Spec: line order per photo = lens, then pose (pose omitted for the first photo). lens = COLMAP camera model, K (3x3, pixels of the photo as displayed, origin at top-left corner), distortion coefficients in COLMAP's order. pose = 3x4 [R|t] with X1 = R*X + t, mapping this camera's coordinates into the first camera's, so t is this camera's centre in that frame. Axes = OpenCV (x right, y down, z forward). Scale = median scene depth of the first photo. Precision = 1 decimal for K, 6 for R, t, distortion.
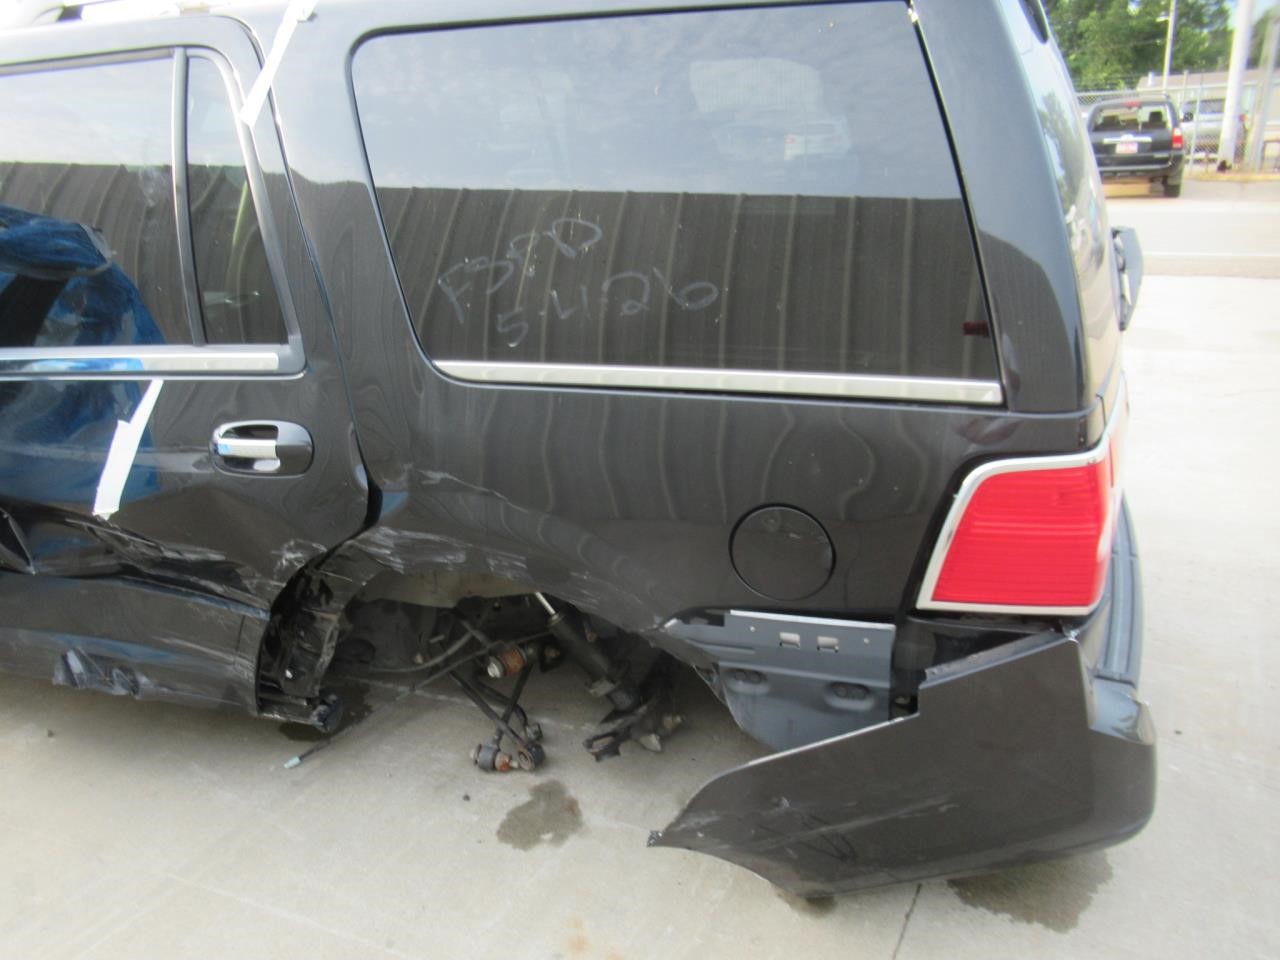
lens RADIAL K [[1031.0, 0, 640.0], [0, 1031.0, 480.0], [0, 0, 1]] dist [0.026143, -0.013330]
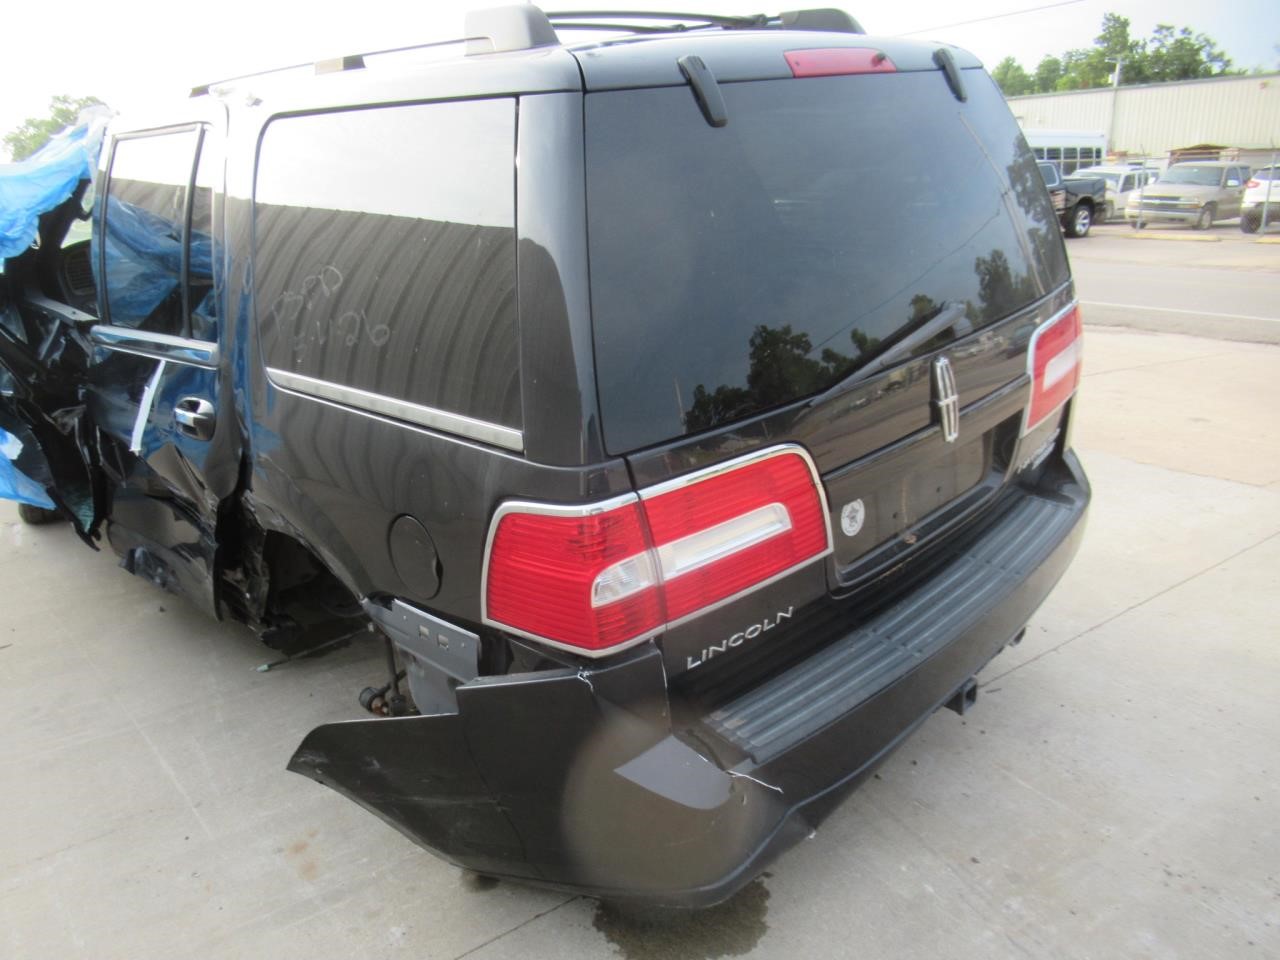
lens RADIAL K [[1034.8, 0, 640.0], [0, 1034.8, 480.0], [0, 0, 1]] dist [0.030945, -0.002356]
pose [[0.889423, 0.157168, -0.429215, 0.700247], [-0.168064, 0.985695, 0.012672, -0.060945], [0.425066, 0.060865, 0.903114, 0.023405]]
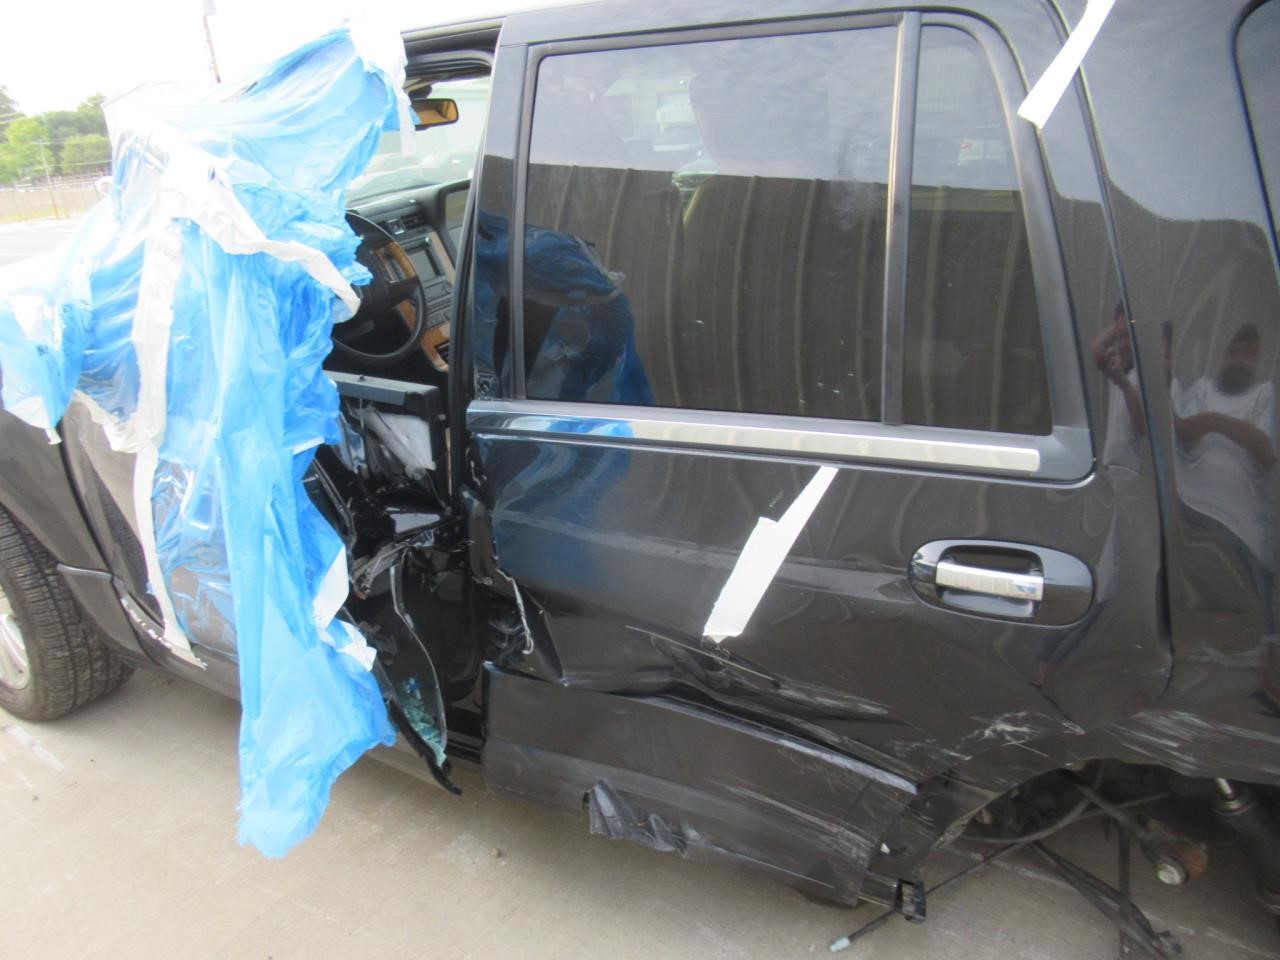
lens RADIAL K [[1021.3, 0, 640.8], [0, 1021.3, 492.6], [0, 0, 1]] dist [0.041044, 0.004499]
pose [[0.994261, 0.073228, -0.077987, -0.526569], [-0.071675, 0.997173, 0.022537, -0.084039], [0.079417, -0.016818, 0.996700, 0.262383]]
